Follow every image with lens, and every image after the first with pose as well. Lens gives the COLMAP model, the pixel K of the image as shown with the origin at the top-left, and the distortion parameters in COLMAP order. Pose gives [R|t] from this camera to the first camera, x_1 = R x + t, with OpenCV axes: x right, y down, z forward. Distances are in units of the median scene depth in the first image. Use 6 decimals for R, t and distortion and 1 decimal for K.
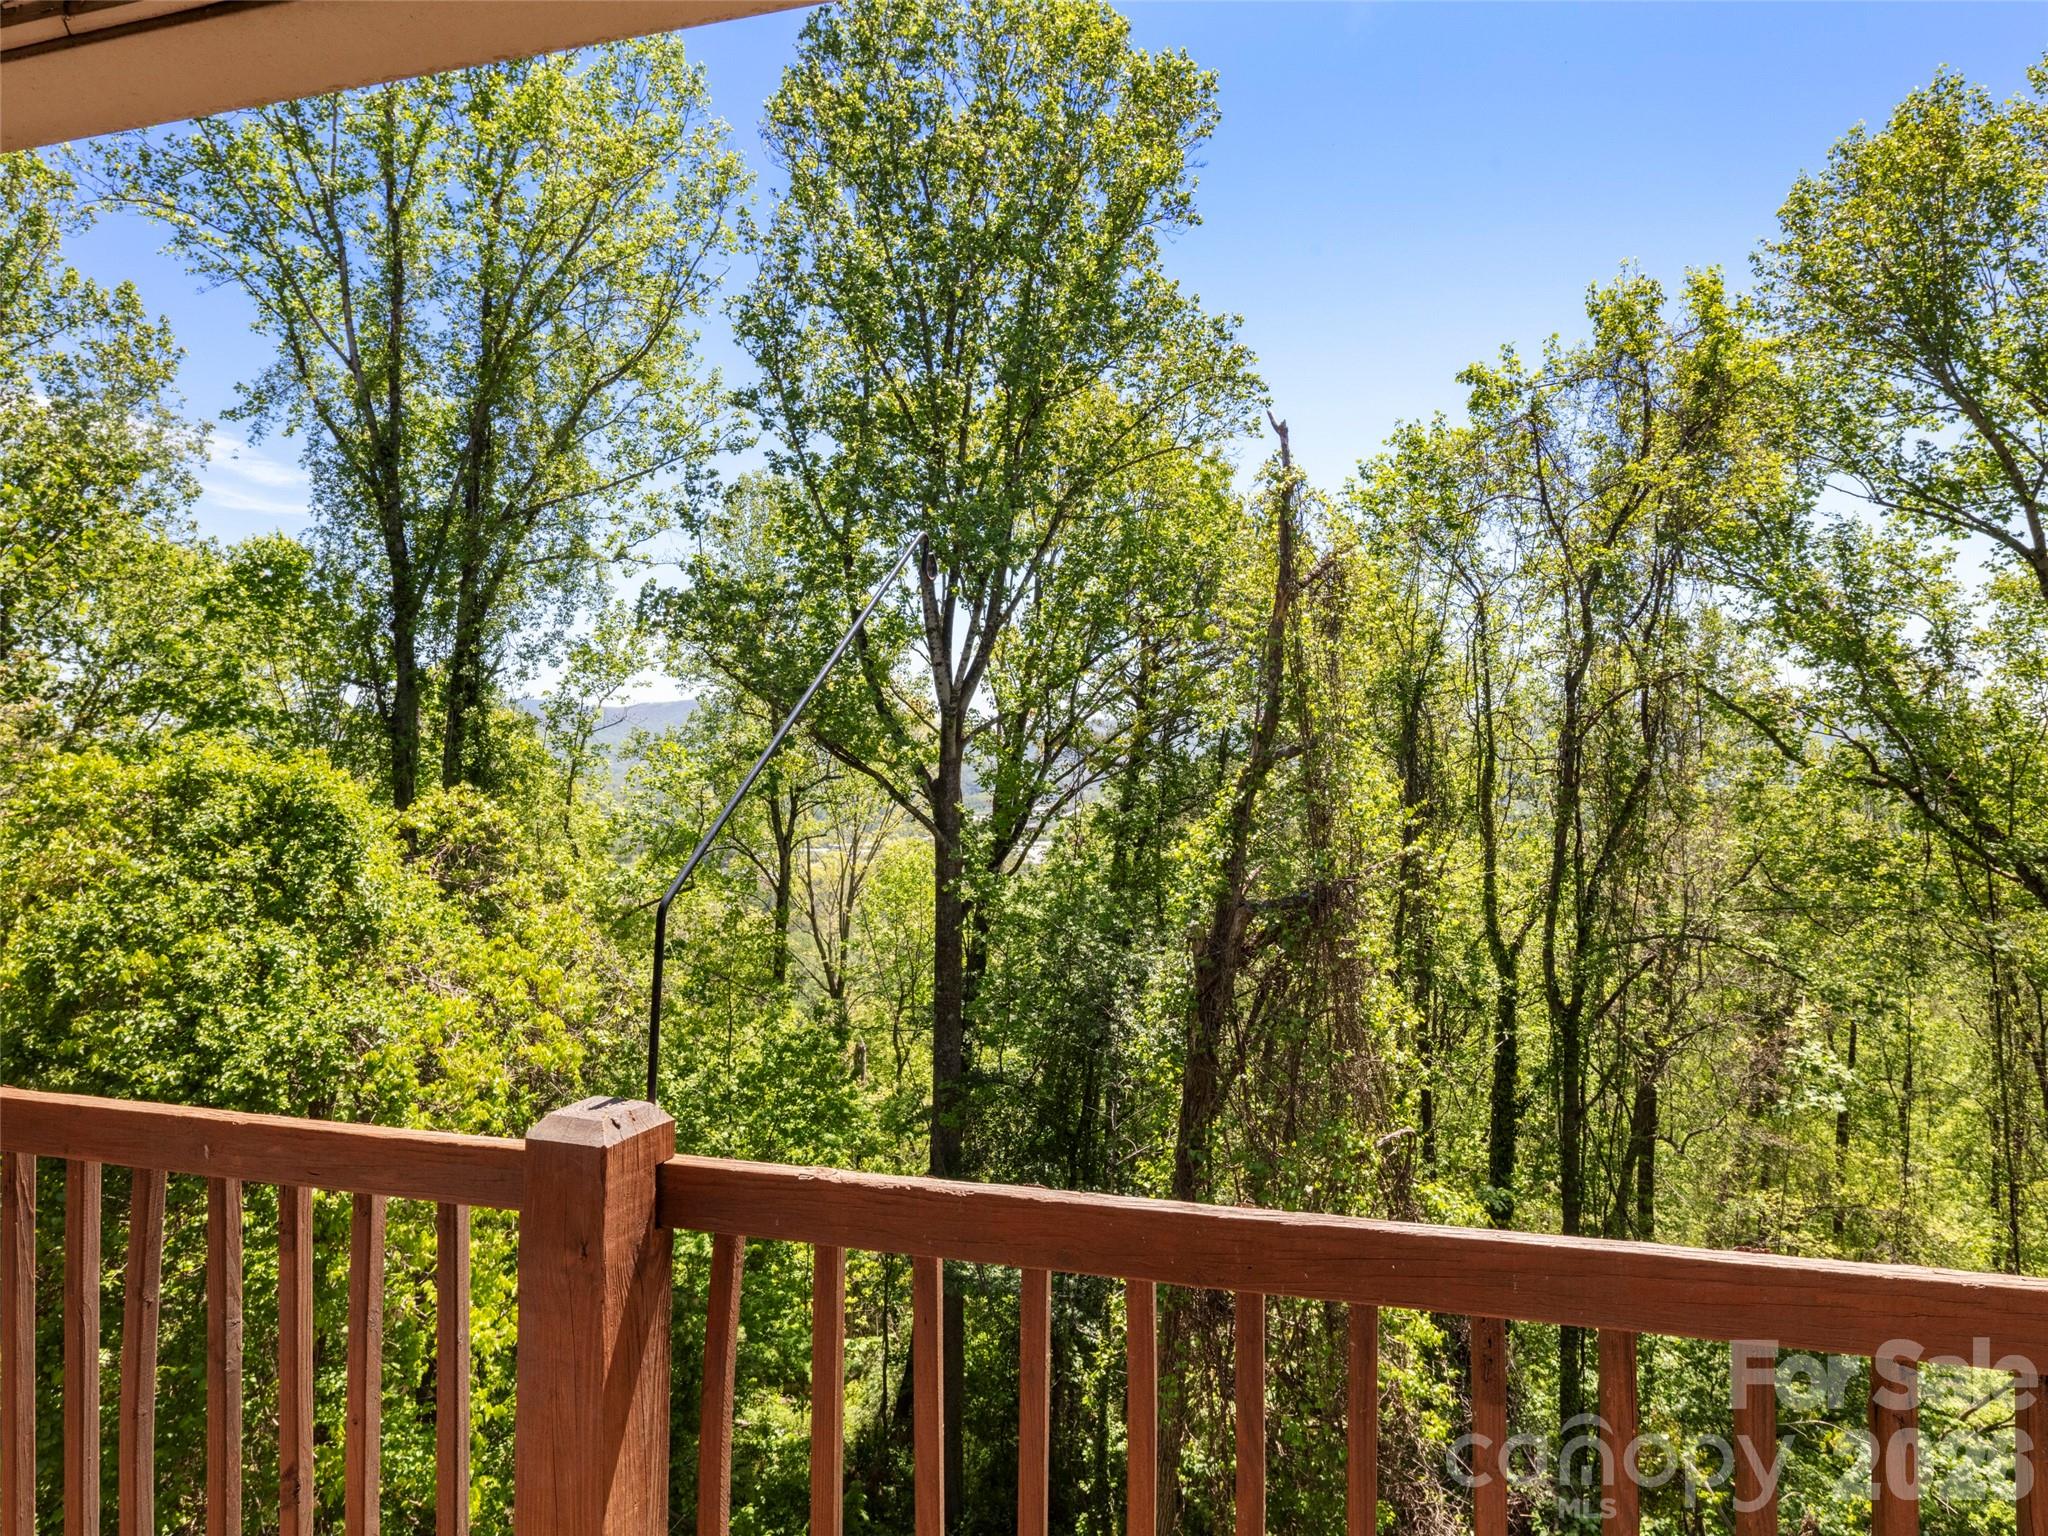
lens RADIAL K [[1137.1, 0, 1024.0], [0, 1137.1, 768.0], [0, 0, 1]] dist [-0.002902, -0.000539]
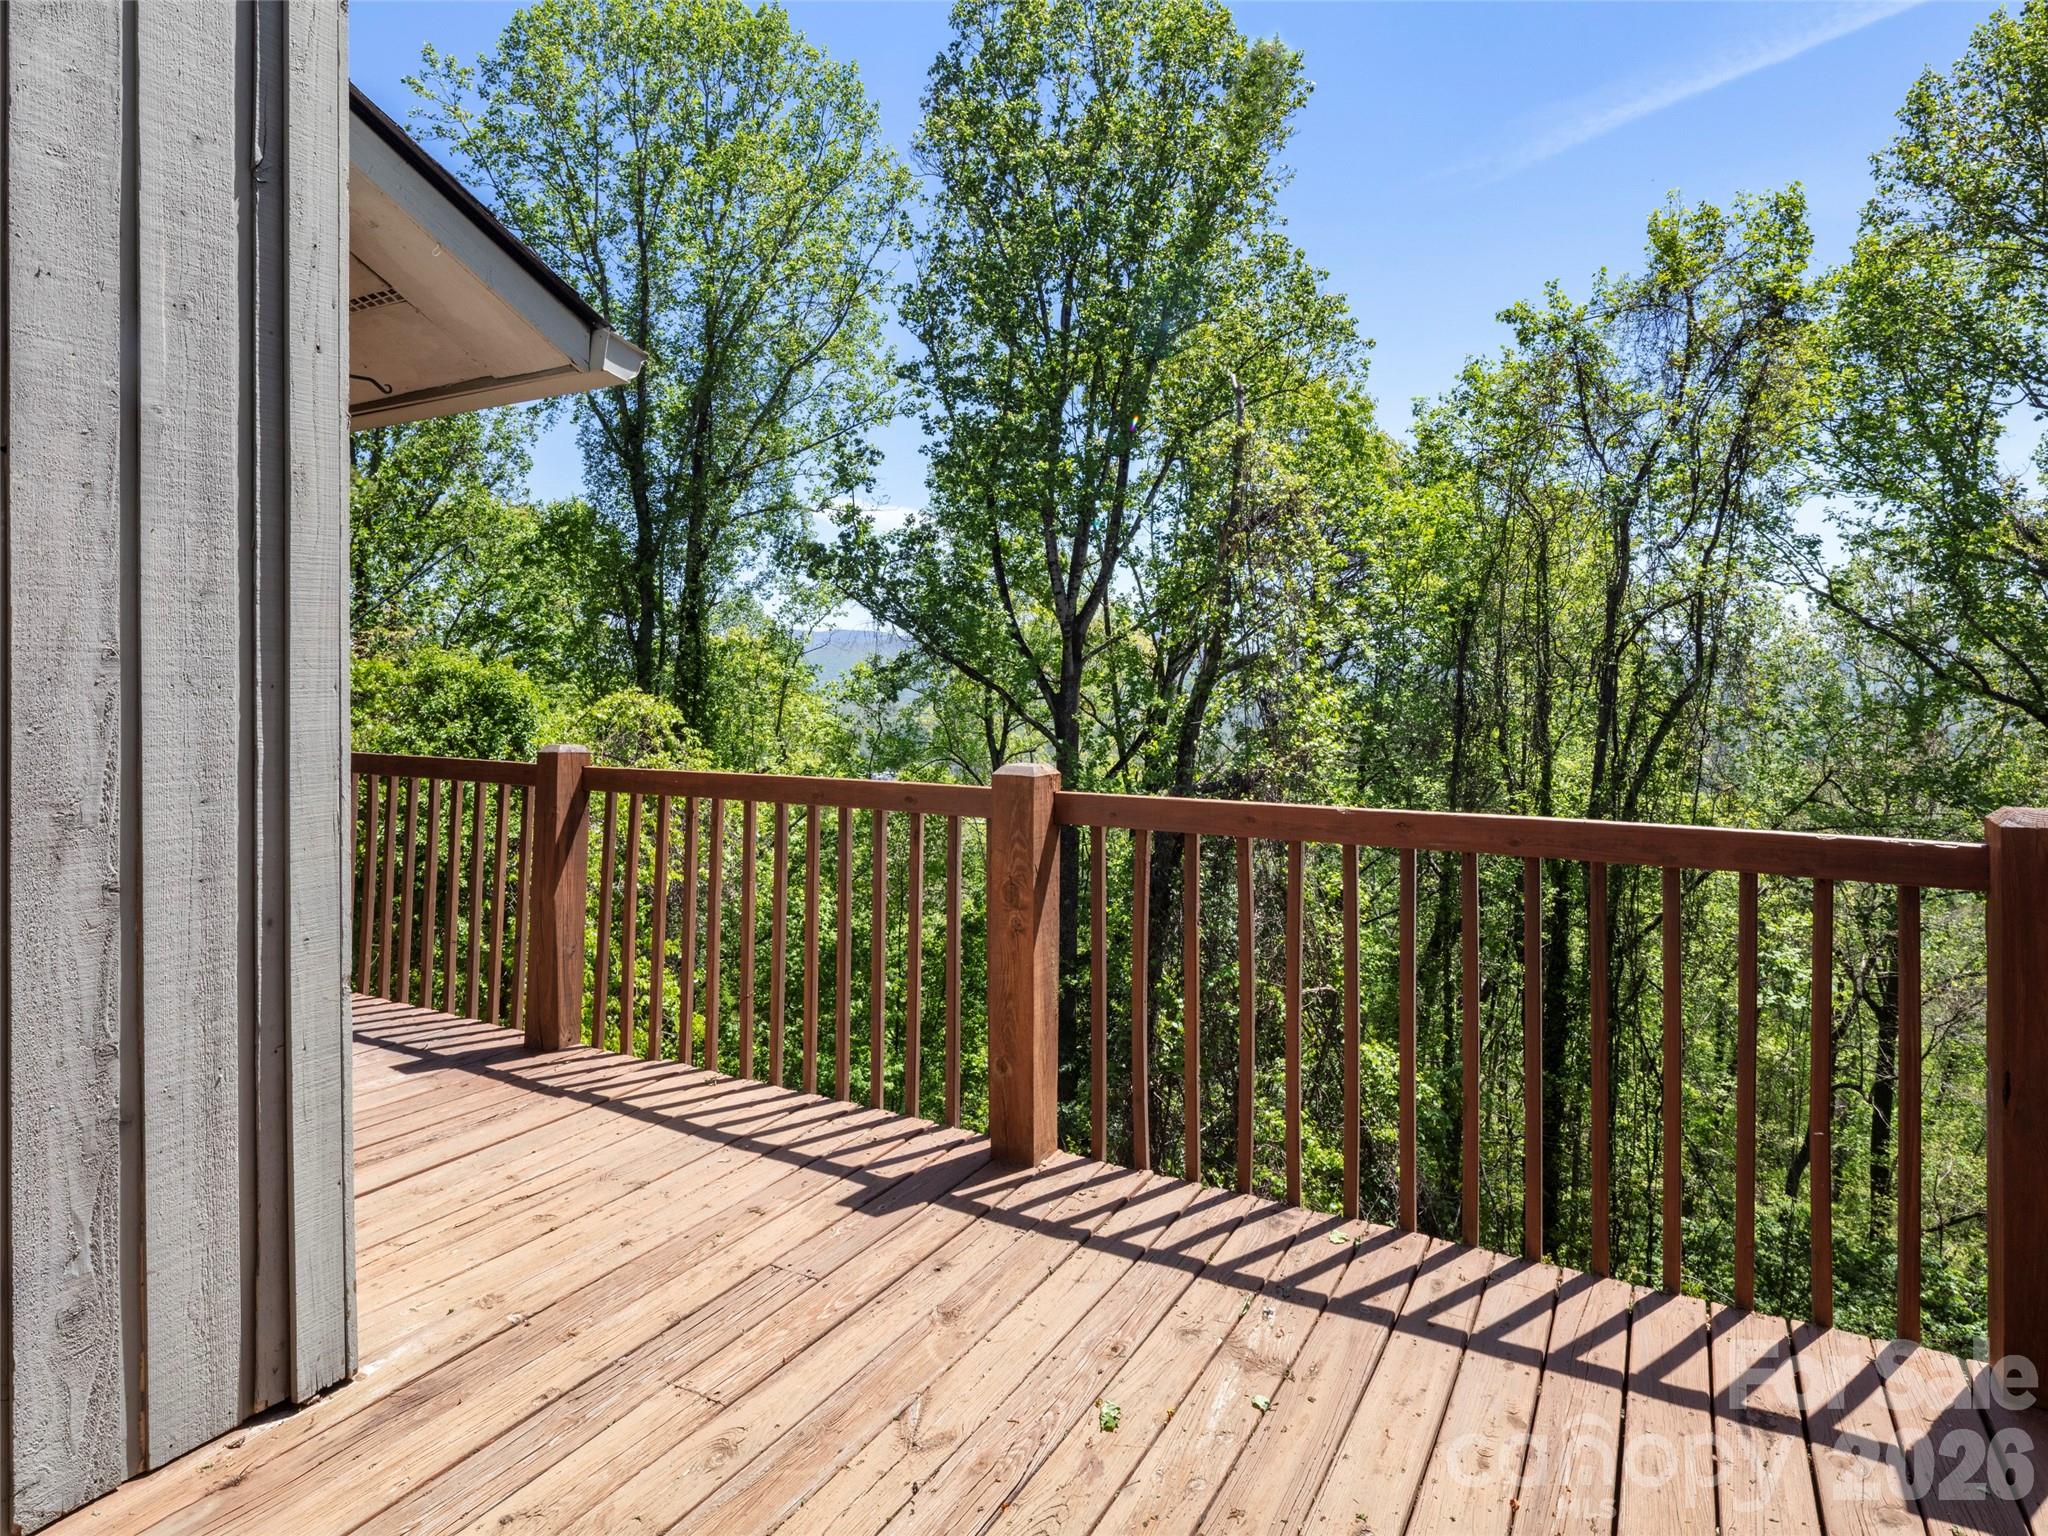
lens RADIAL K [[1142.4, 0, 1017.9], [0, 1142.4, 689.7], [0, 0, 1]] dist [0.001087, 0.000603]
pose [[0.963724, 0.011040, -0.266674, 0.196731], [-0.013094, 0.999897, -0.005923, 0.012378], [0.266581, 0.009200, 0.963769, -0.118741]]
